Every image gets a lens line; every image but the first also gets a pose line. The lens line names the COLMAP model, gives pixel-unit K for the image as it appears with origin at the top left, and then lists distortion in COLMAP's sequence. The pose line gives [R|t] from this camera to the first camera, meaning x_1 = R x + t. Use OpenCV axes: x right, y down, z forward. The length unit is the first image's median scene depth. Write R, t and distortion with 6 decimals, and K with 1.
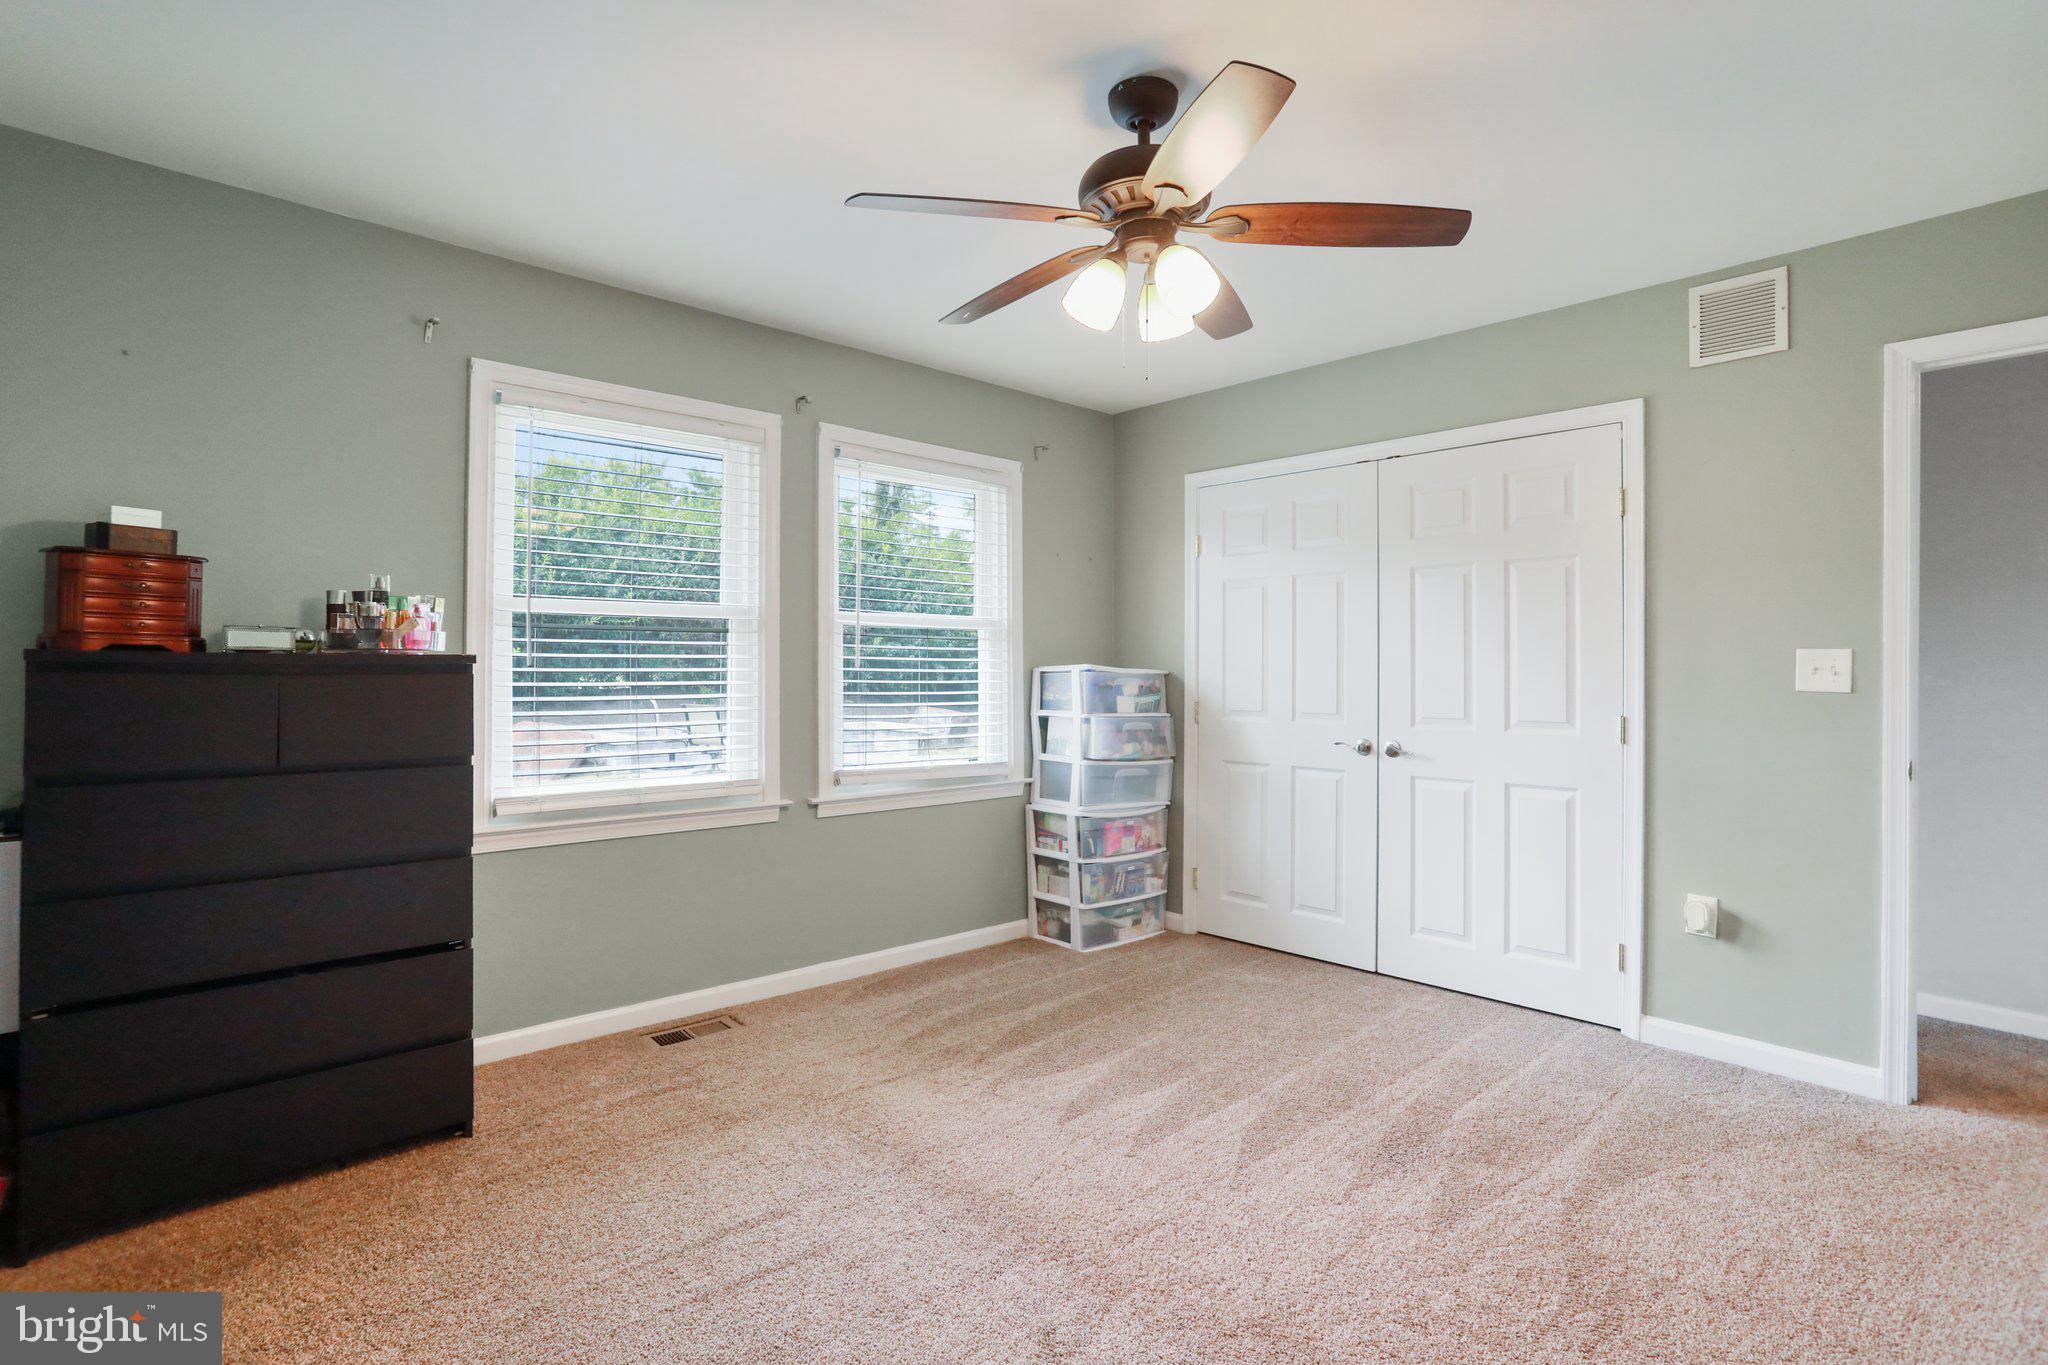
lens RADIAL K [[994.7, 0, 1024.6], [0, 994.7, 651.9], [0, 0, 1]] dist [-0.054211, 0.028047]
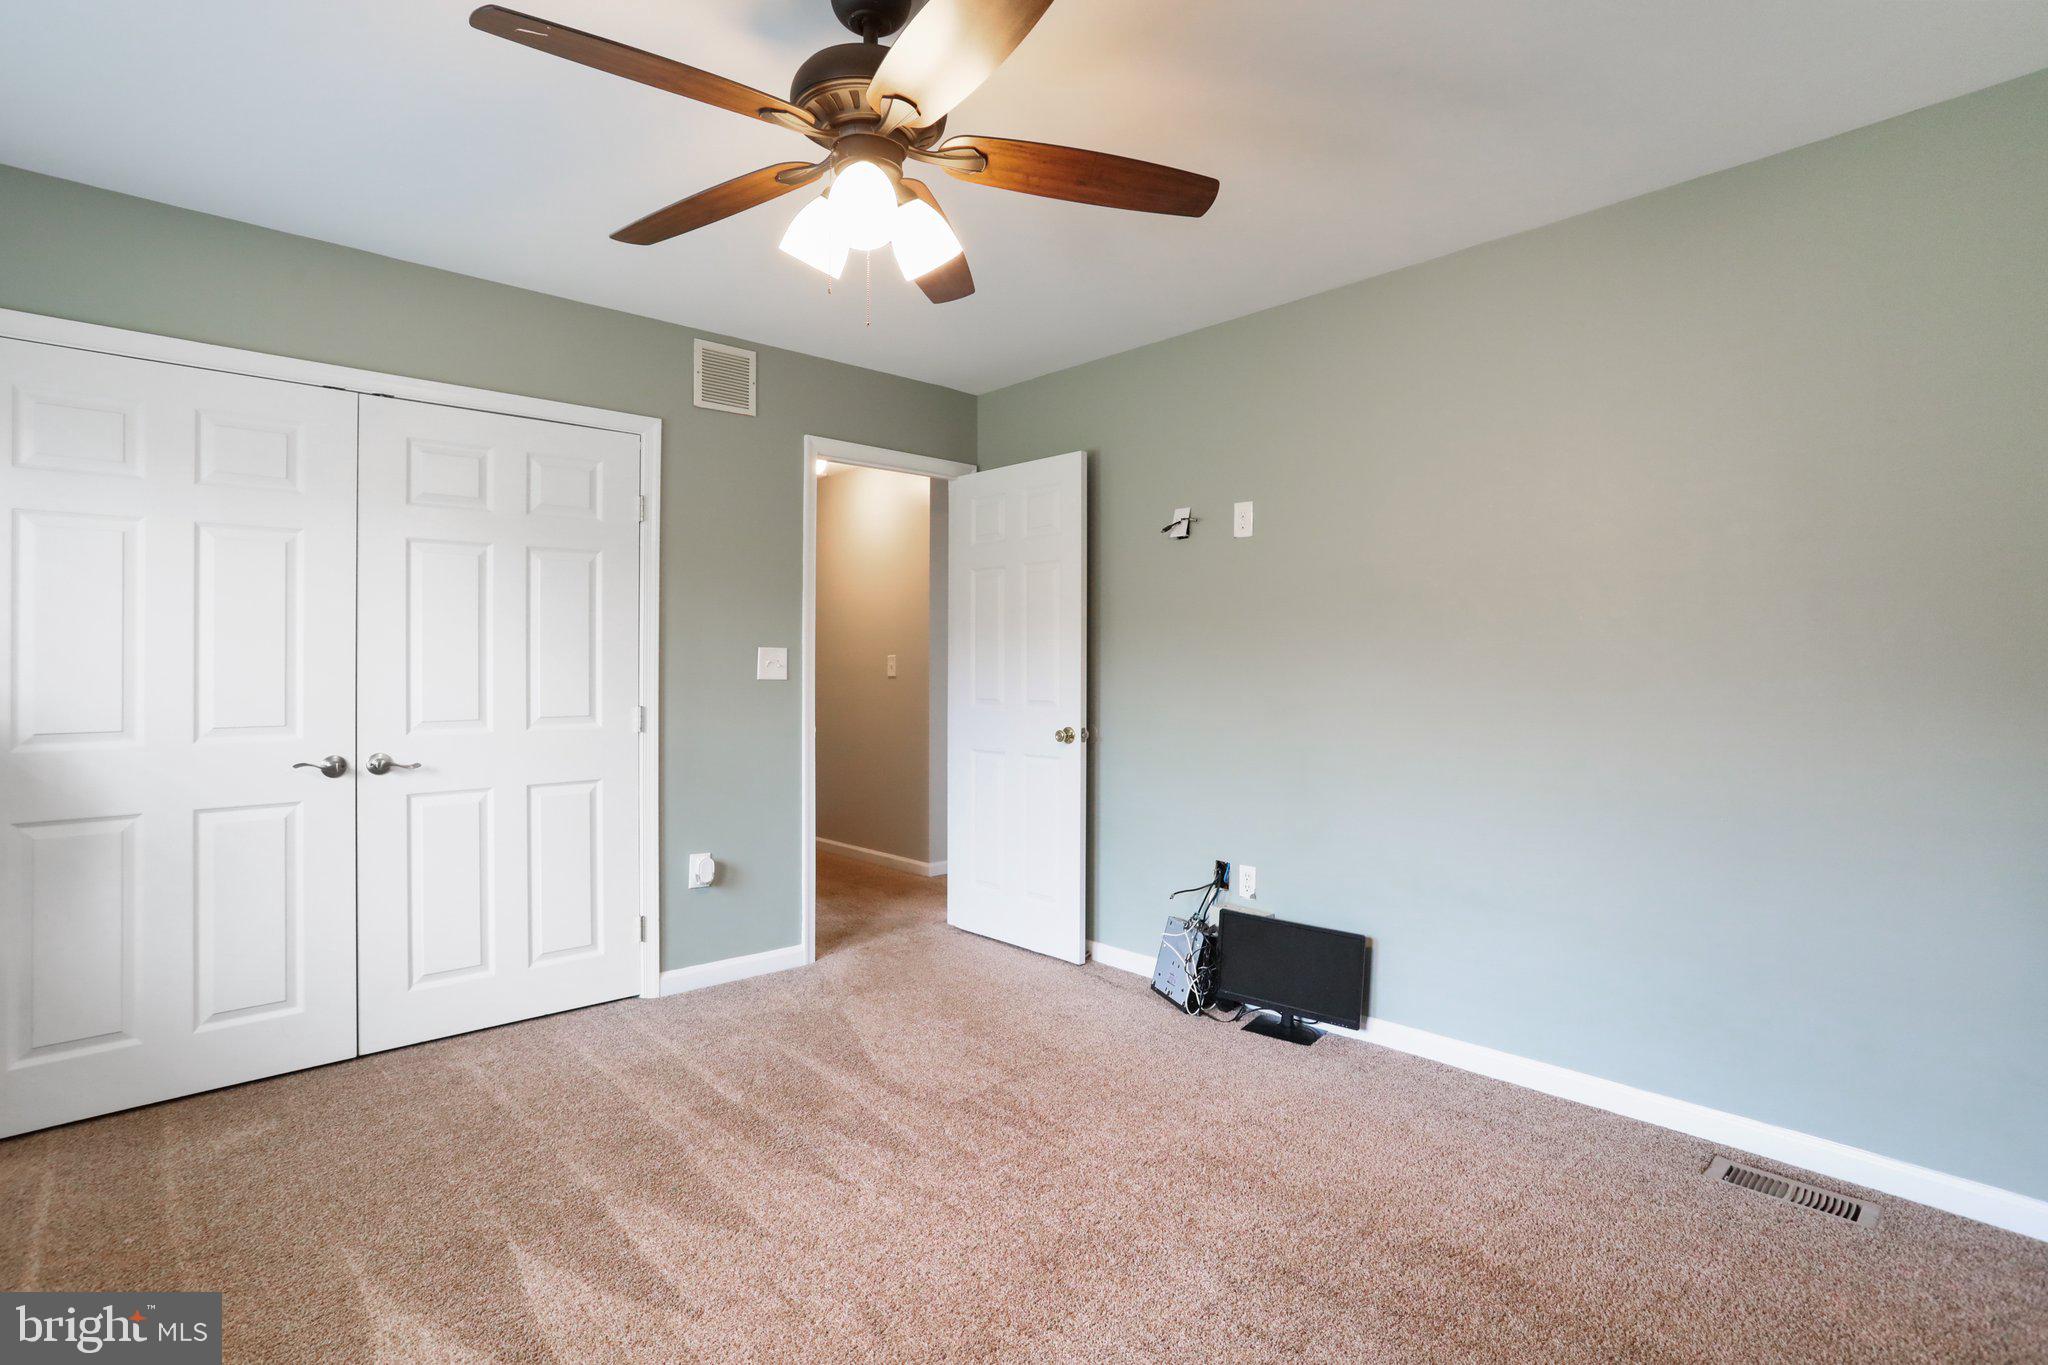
lens RADIAL K [[994.7, 0, 1024.6], [0, 994.7, 651.9], [0, 0, 1]] dist [-0.054211, 0.028047]
pose [[0.002661, 0.008741, 0.999958, -0.483397], [-0.018213, 0.999796, -0.008691, 0.007232], [-0.999831, -0.018189, 0.002820, 0.575024]]
